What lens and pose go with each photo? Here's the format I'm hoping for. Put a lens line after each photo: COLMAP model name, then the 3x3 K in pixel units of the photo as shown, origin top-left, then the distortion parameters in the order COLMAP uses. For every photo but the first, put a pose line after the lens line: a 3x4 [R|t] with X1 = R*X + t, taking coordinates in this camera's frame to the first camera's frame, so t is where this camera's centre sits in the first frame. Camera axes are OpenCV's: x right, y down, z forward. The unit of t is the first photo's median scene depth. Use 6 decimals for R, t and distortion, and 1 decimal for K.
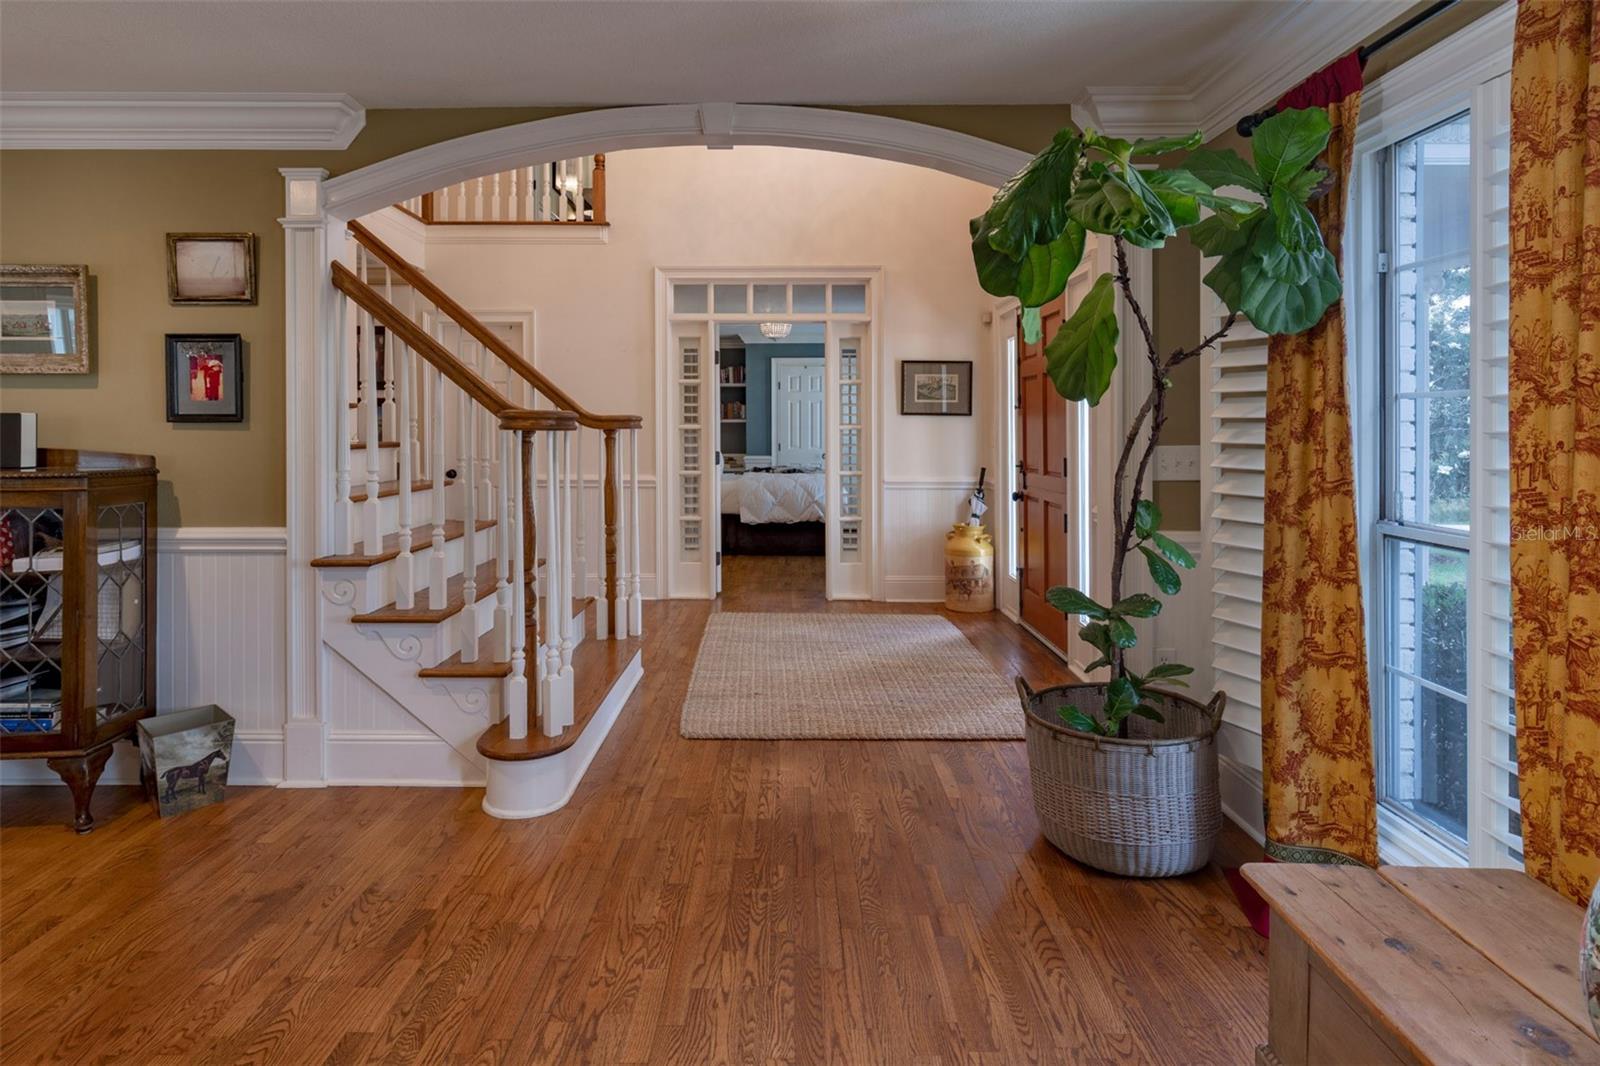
lens RADIAL K [[800.2, 0, 796.0], [0, 800.2, 445.2], [0, 0, 1]] dist [0.001264, -0.000468]
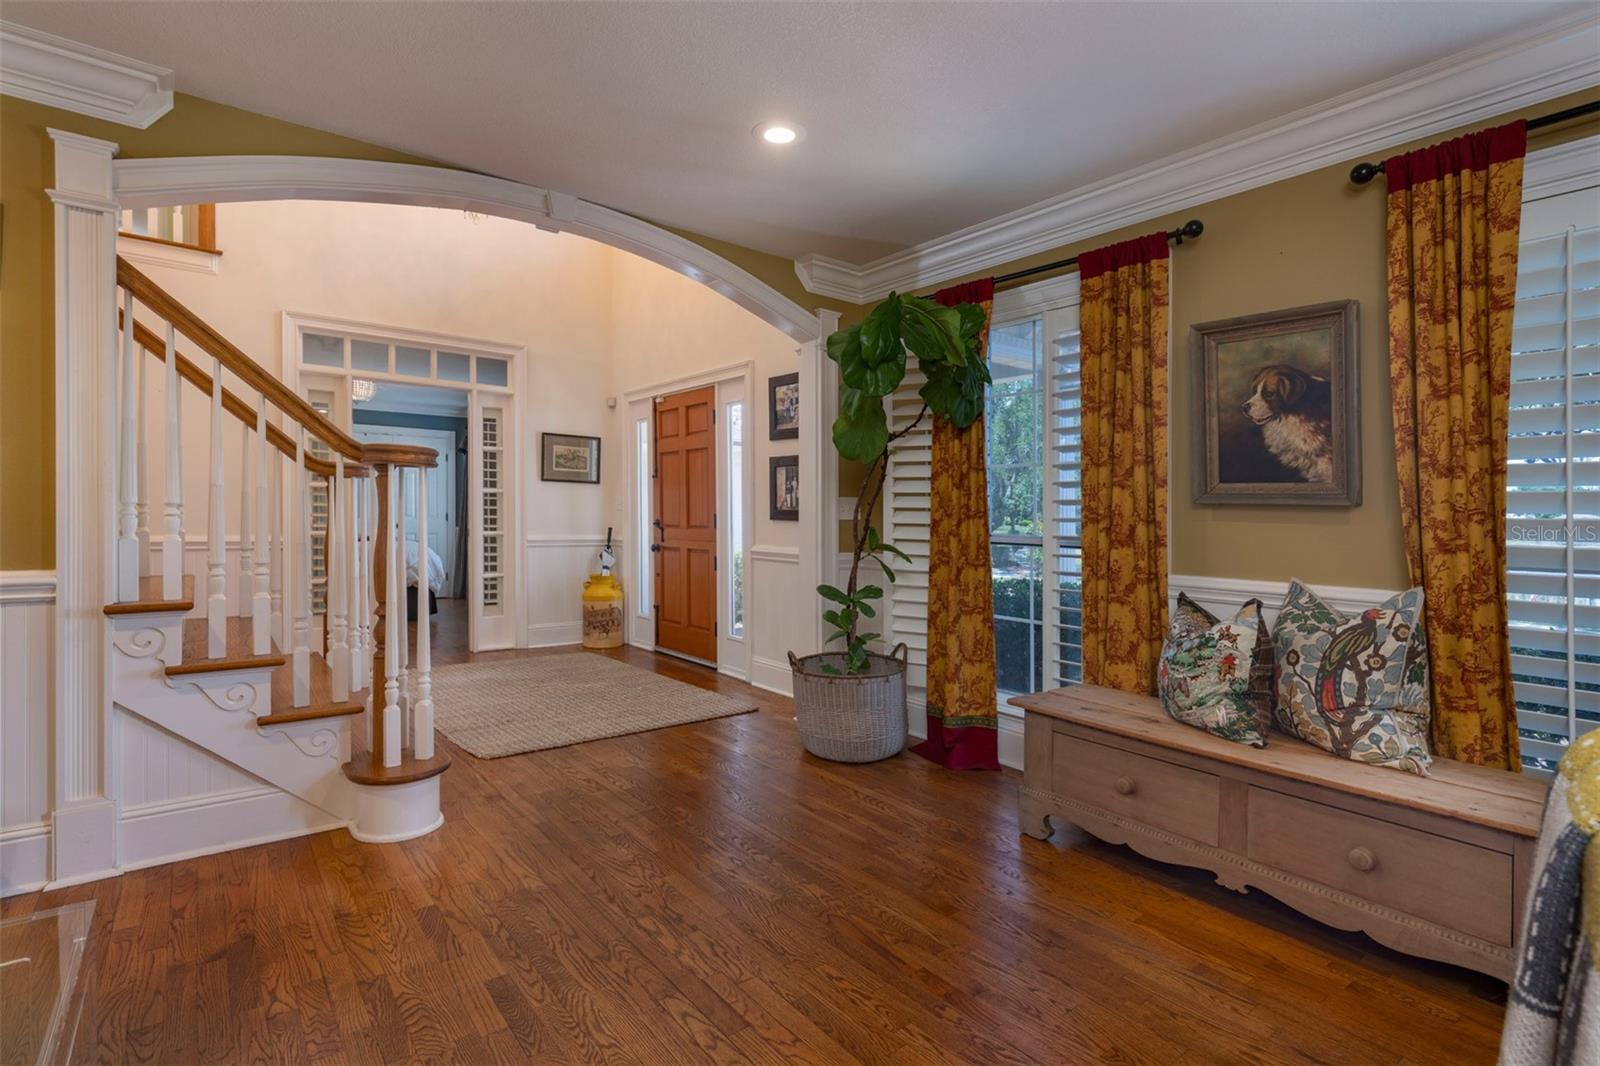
lens RADIAL K [[741.7, 0, 755.7], [0, 741.7, 524.2], [0, 0, 1]] dist [0.001266, -0.000064]
pose [[0.799579, 0.003979, 0.600548, -0.522698], [-0.000323, 0.999981, -0.006195, 0.061077], [-0.600561, 0.004760, 0.799564, -0.032260]]
